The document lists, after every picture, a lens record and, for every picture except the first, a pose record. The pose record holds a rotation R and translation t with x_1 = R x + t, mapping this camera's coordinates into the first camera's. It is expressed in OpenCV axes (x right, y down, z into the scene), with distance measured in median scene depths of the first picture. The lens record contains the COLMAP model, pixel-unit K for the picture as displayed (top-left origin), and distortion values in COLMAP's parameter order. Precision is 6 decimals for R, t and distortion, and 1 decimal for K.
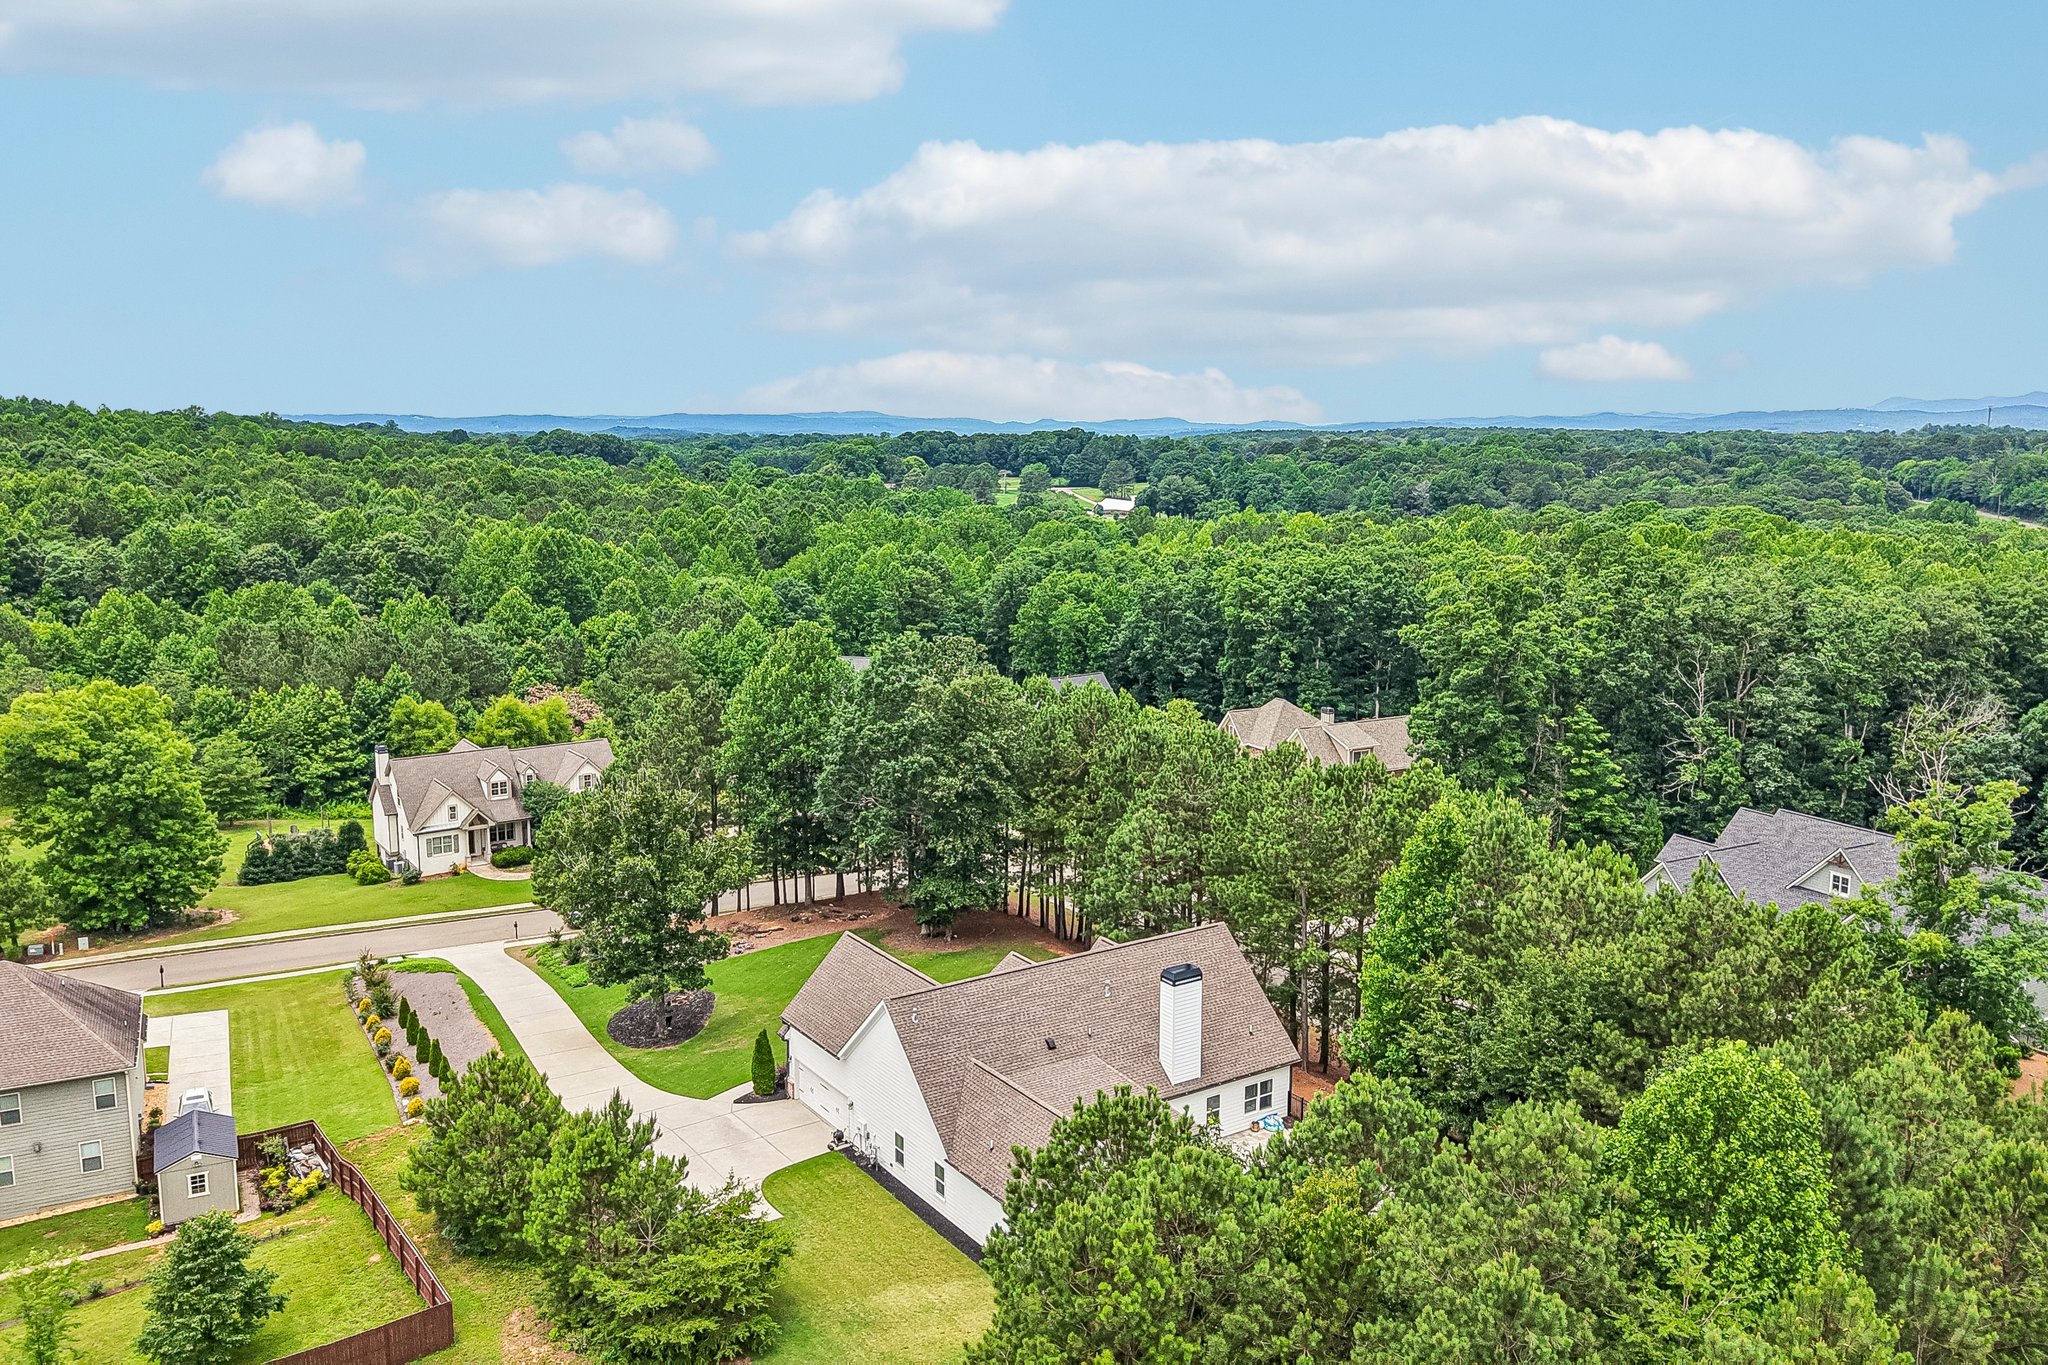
lens RADIAL K [[1612.5, 0, 1024.8], [0, 1612.5, 691.7], [0, 0, 1]] dist [0.076313, -0.122659]
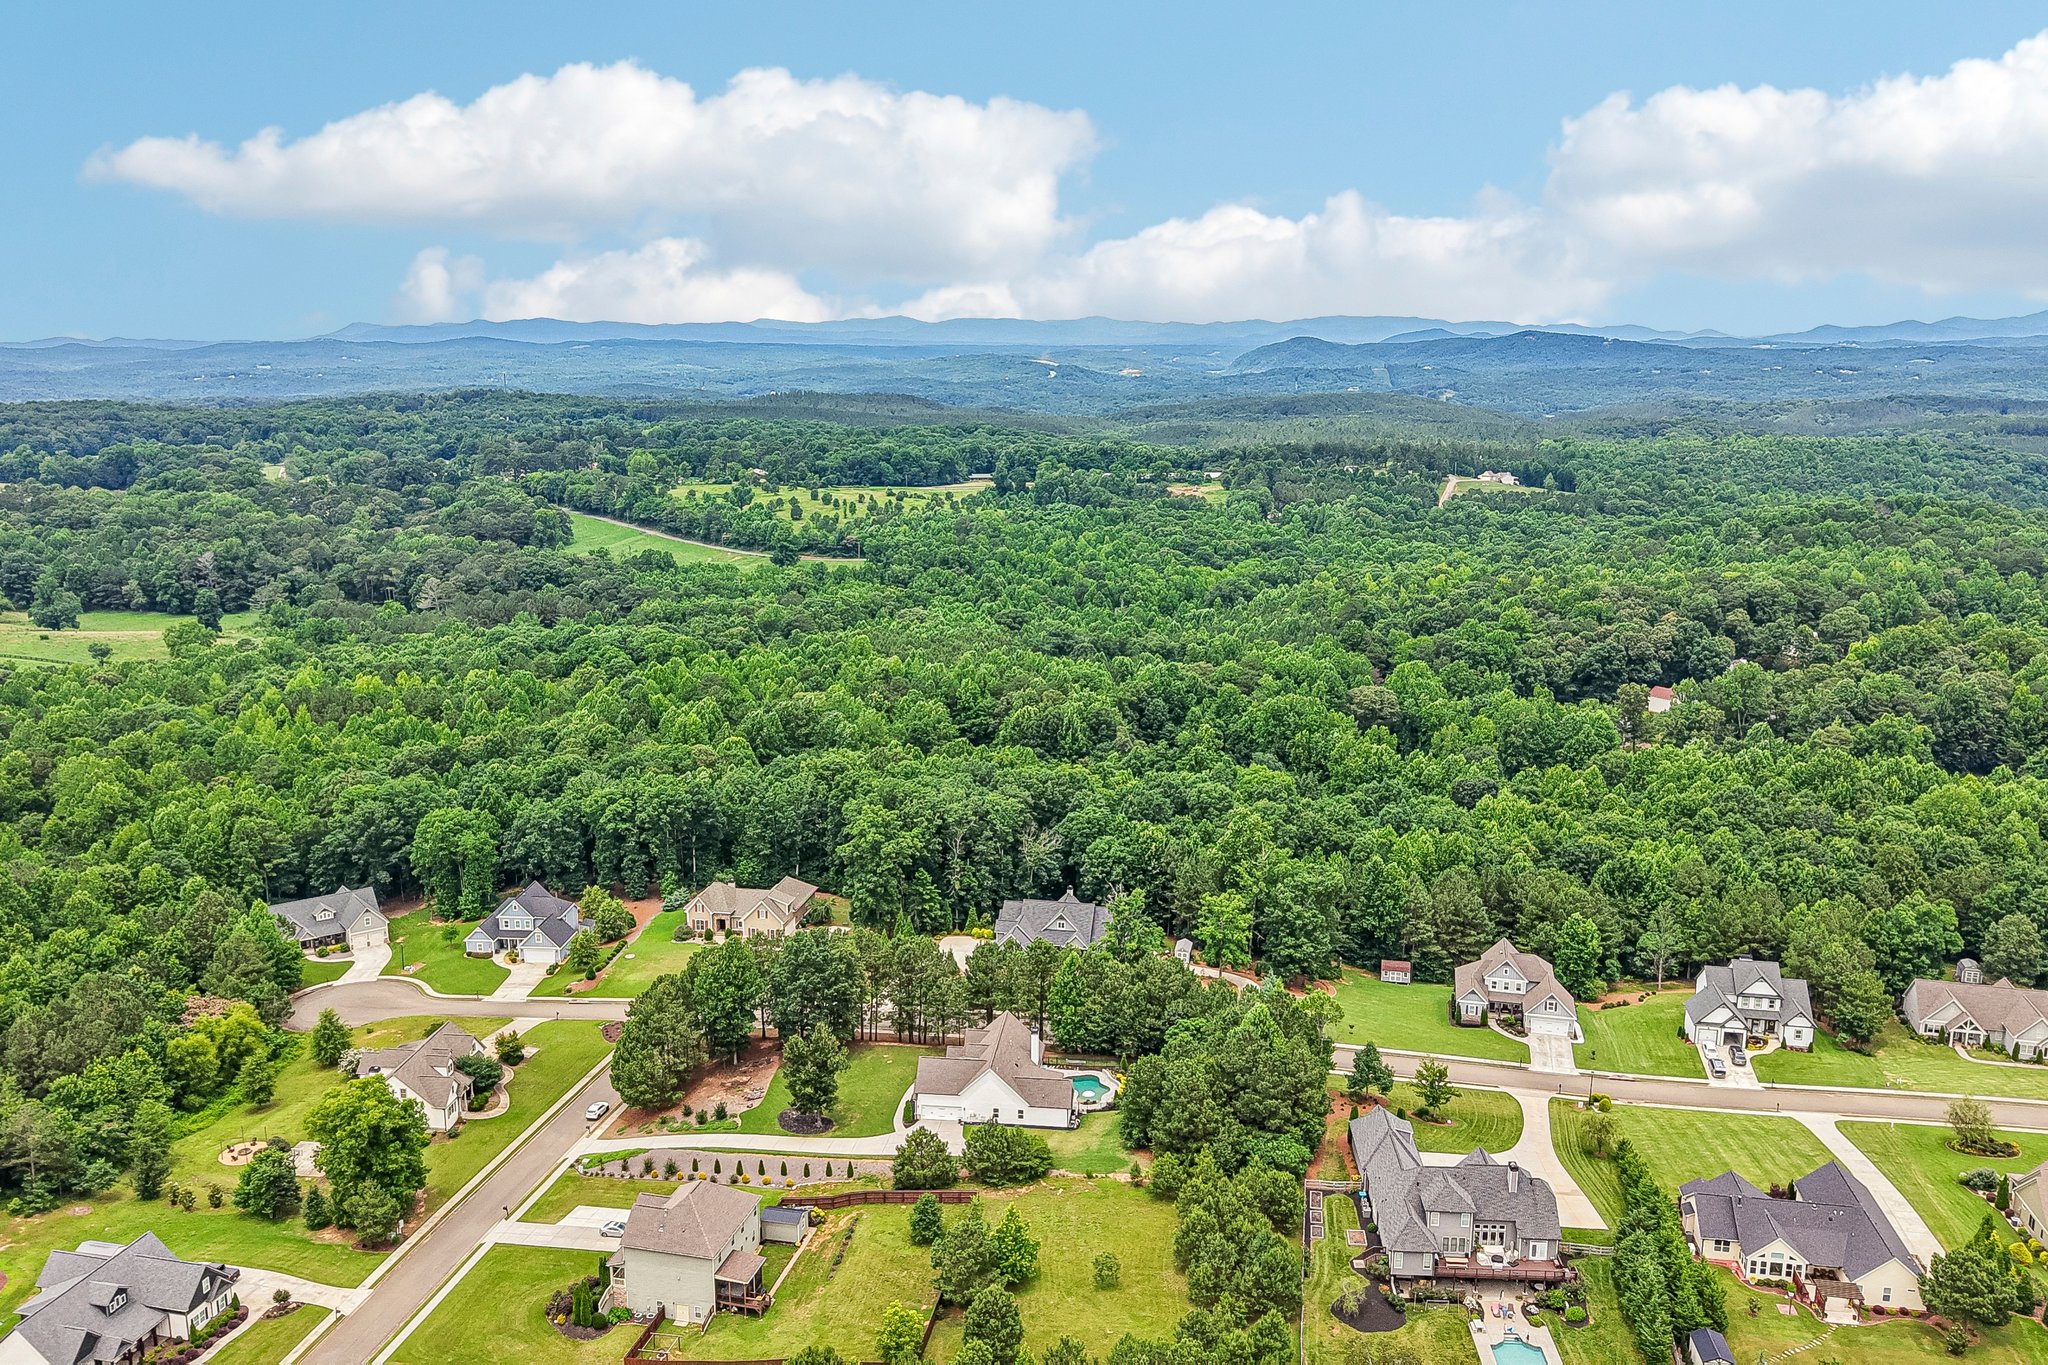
lens RADIAL K [[1612.5, 0, 1027.0], [0, 1612.5, 690.3], [0, 0, 1]] dist [0.076313, -0.122659]
pose [[0.645493, -0.163581, 0.746043, -1.198147], [0.128782, 0.986120, 0.104796, -0.451351], [-0.752831, 0.028432, 0.657600, -0.602961]]
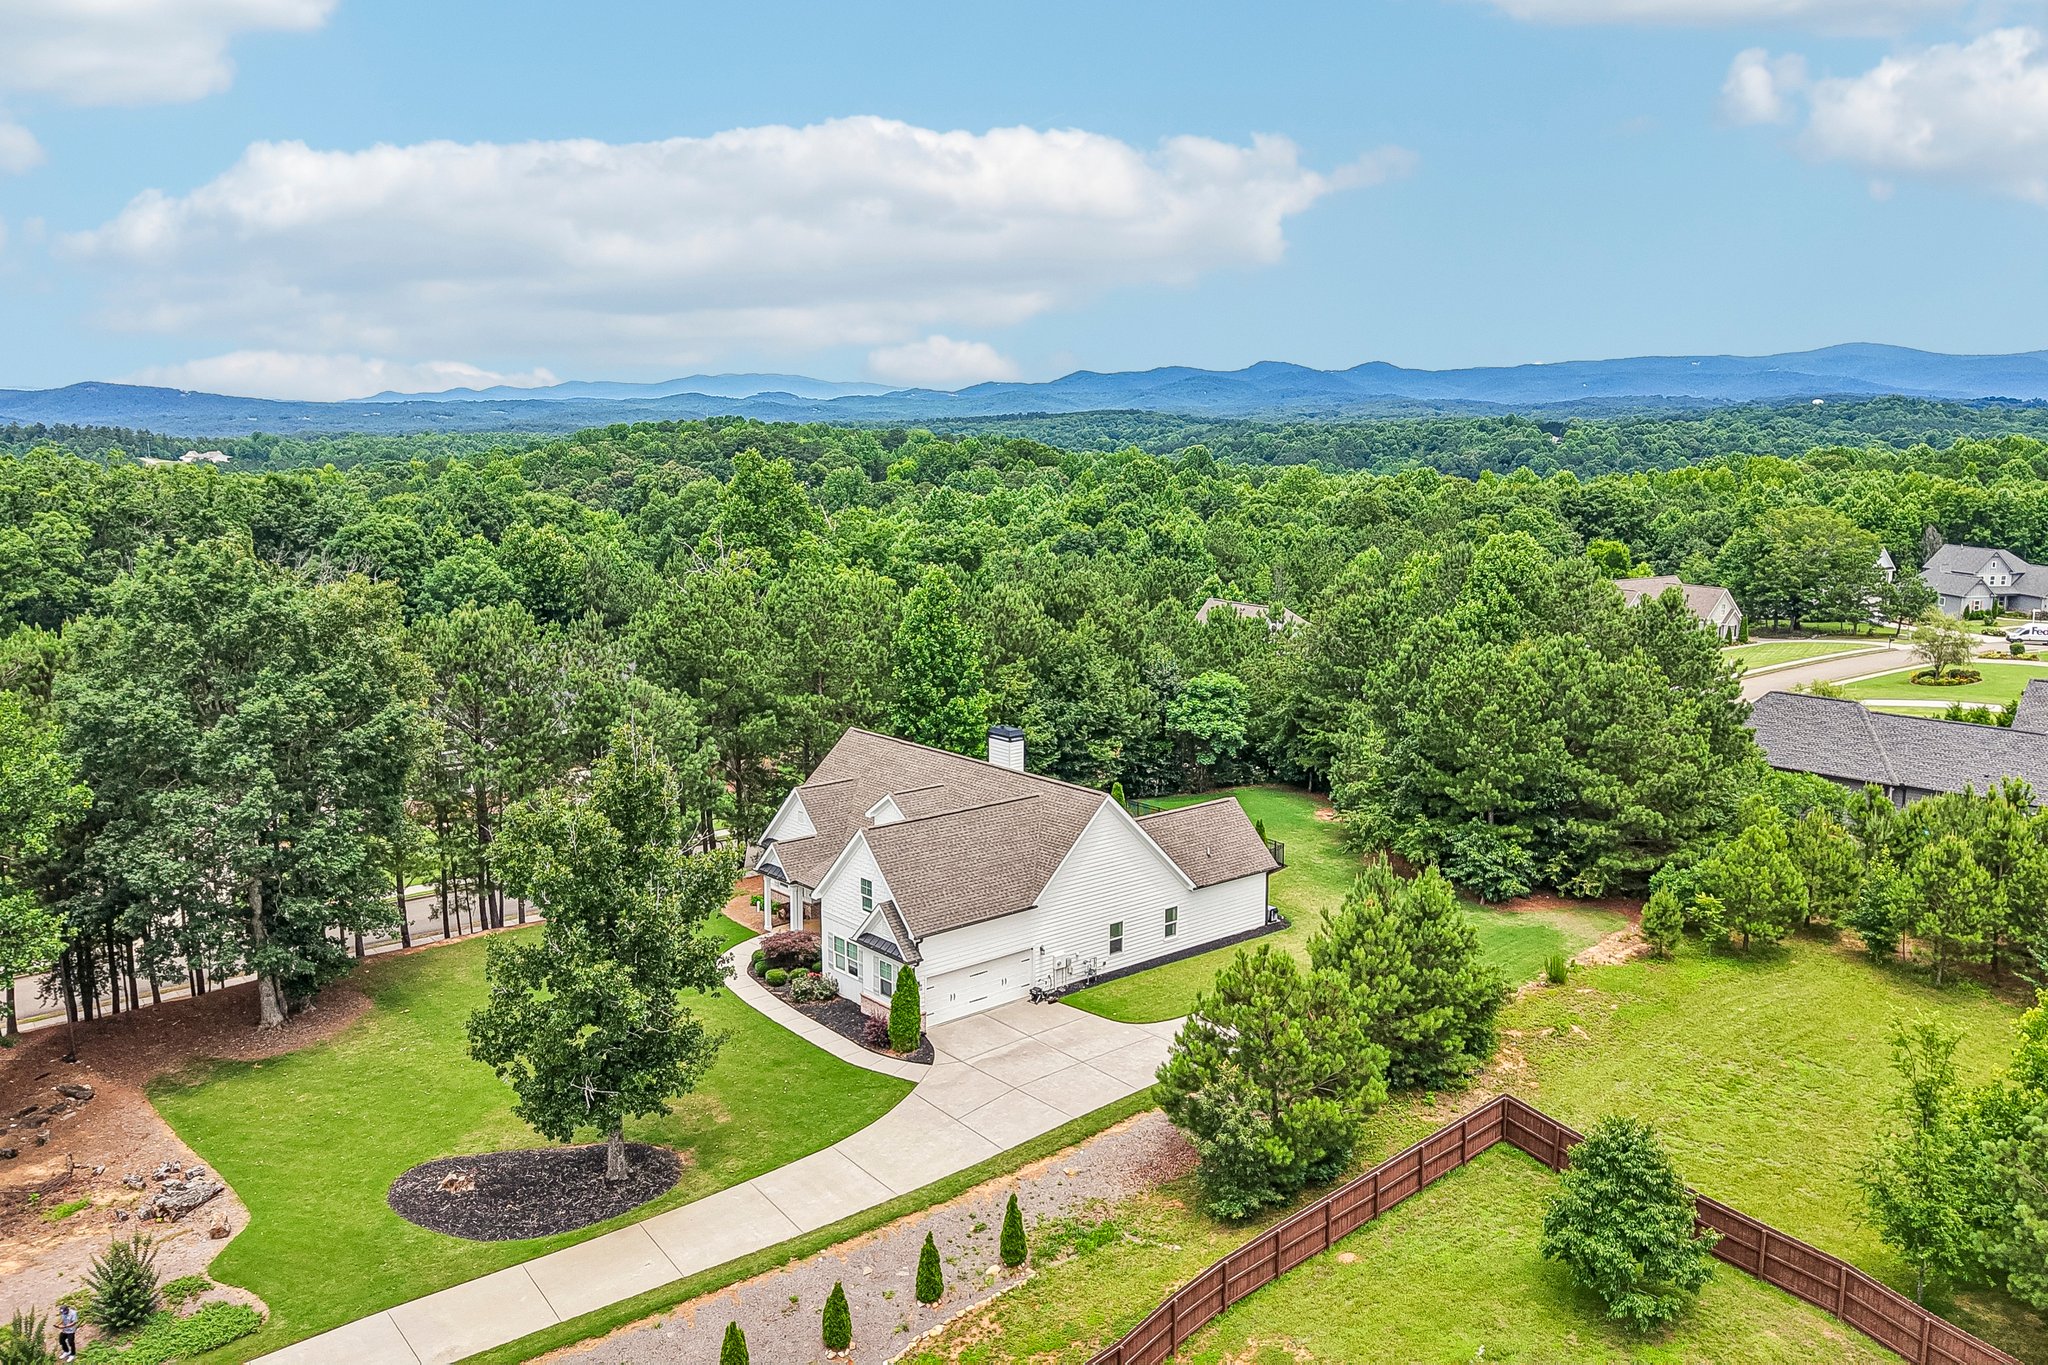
lens RADIAL K [[1612.5, 0, 1025.2], [0, 1612.5, 695.2], [0, 0, 1]] dist [0.076313, -0.122659]
pose [[-0.115012, -0.175725, 0.977698, -0.543580], [0.166480, 0.966899, 0.193368, -0.034463], [-0.979314, 0.185007, -0.081950, 0.592630]]
